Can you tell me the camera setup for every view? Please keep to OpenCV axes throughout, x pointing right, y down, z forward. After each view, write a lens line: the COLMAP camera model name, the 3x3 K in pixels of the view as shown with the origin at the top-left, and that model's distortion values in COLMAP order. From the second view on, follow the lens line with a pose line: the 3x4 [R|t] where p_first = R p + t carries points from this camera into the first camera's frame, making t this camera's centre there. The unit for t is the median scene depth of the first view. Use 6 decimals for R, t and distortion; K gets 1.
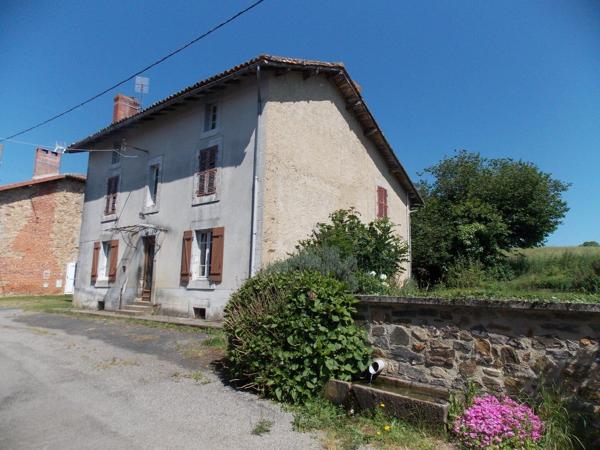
lens RADIAL K [[428.9, 0, 285.3], [0, 428.9, 224.0], [0, 0, 1]] dist [0.002362, -0.003157]
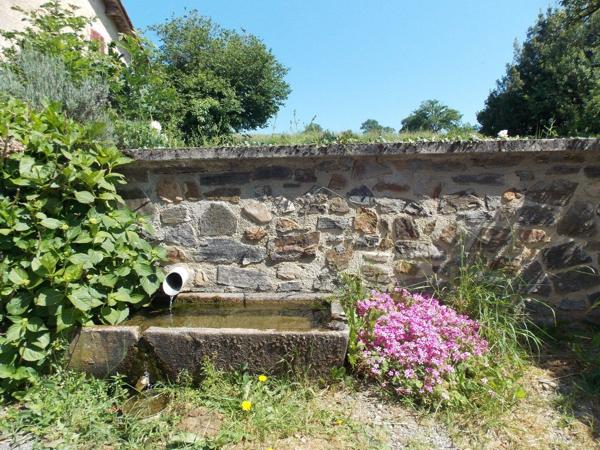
lens RADIAL K [[386.4, 0, 300.0], [0, 386.4, 225.0], [0, 0, 1]] dist [0.001066, -0.000972]
pose [[0.740043, -0.114155, 0.662801, 0.015734], [-0.061426, 0.969899, 0.235631, 0.145404], [-0.669748, -0.215091, 0.710755, 0.581130]]
